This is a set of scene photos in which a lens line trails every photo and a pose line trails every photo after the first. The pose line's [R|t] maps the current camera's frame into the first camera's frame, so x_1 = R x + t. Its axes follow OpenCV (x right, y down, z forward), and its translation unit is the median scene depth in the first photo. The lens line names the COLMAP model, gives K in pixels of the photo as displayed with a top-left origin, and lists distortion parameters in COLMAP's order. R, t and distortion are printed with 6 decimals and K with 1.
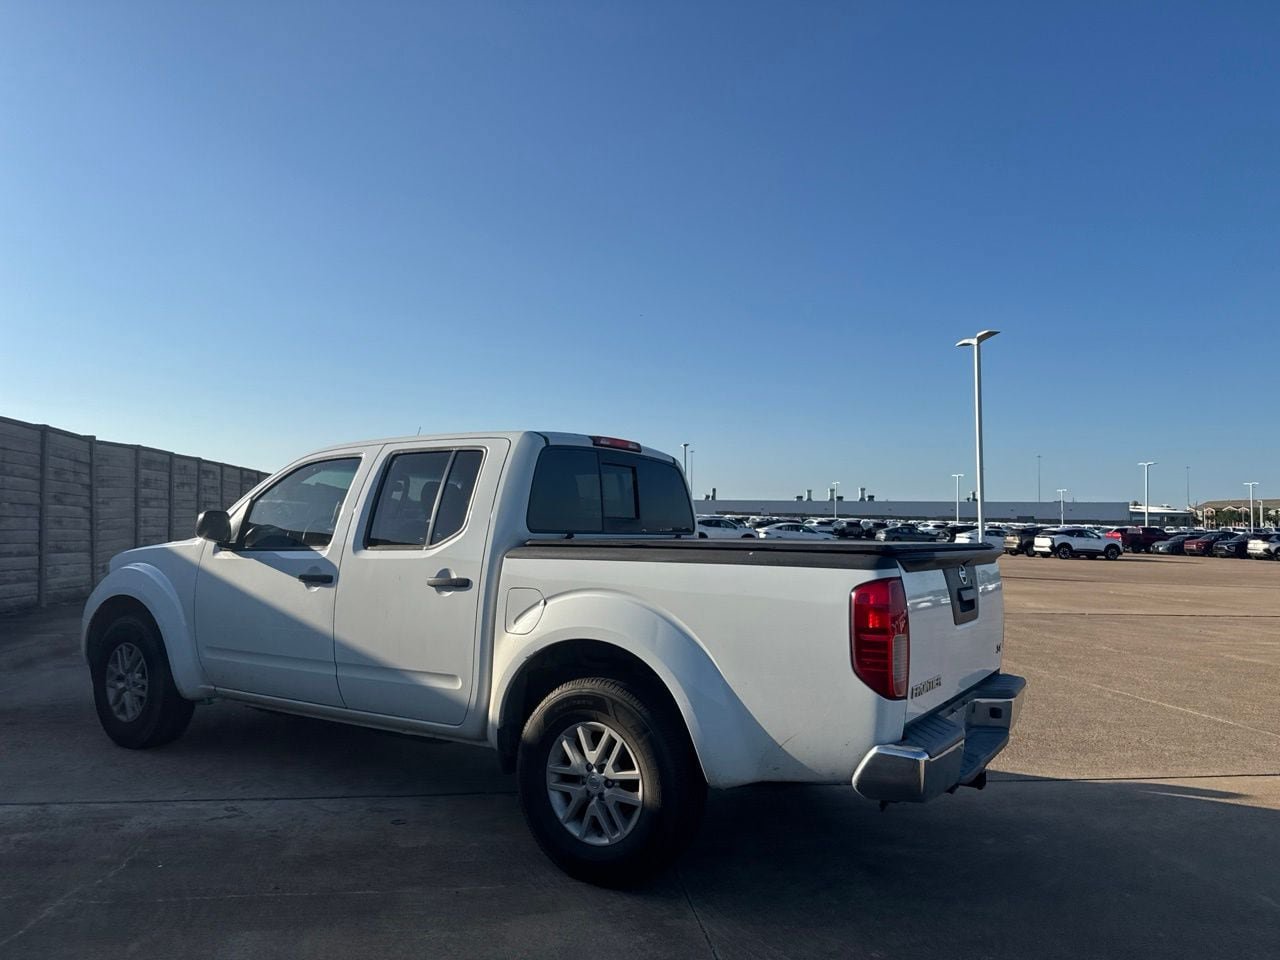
lens RADIAL K [[900.5, 0, 634.4], [0, 900.5, 490.3], [0, 0, 1]] dist [0.050471, -0.067294]
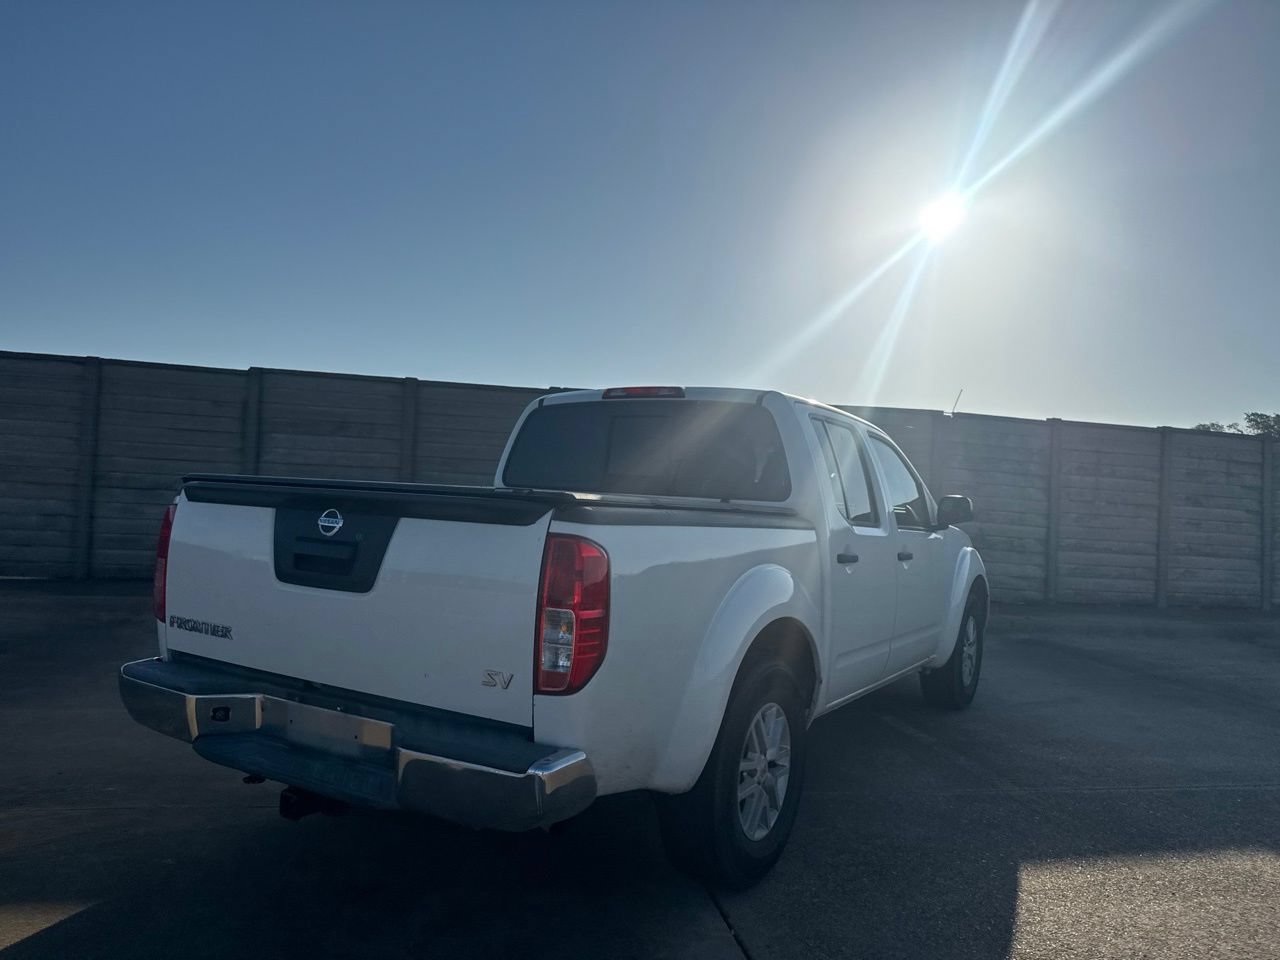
lens RADIAL K [[900.5, 0, 639.5], [0, 900.5, 484.9], [0, 0, 1]] dist [0.050471, -0.067294]
pose [[0.026180, -0.028993, -0.999237, 0.911140], [-0.007061, 0.999549, -0.029187, 0.069043], [0.999632, 0.007819, 0.025964, 1.026551]]
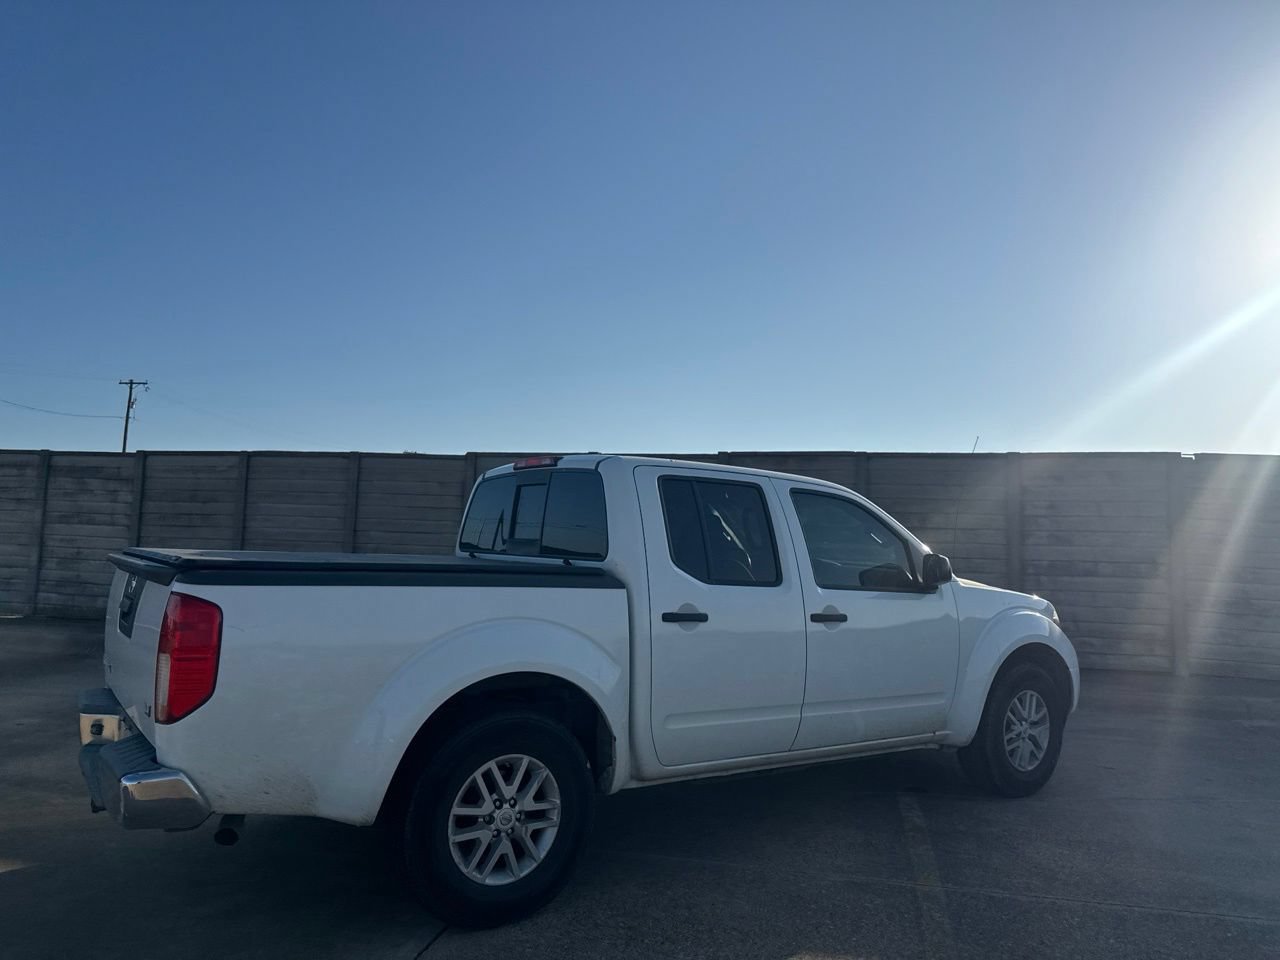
lens RADIAL K [[900.5, 0, 643.3], [0, 900.5, 469.2], [0, 0, 1]] dist [0.050471, -0.067294]
pose [[-0.367366, -0.106214, -0.923992, 0.879502], [0.001332, 0.993397, -0.114722, 0.070119], [0.930075, -0.043376, -0.364799, 1.540043]]
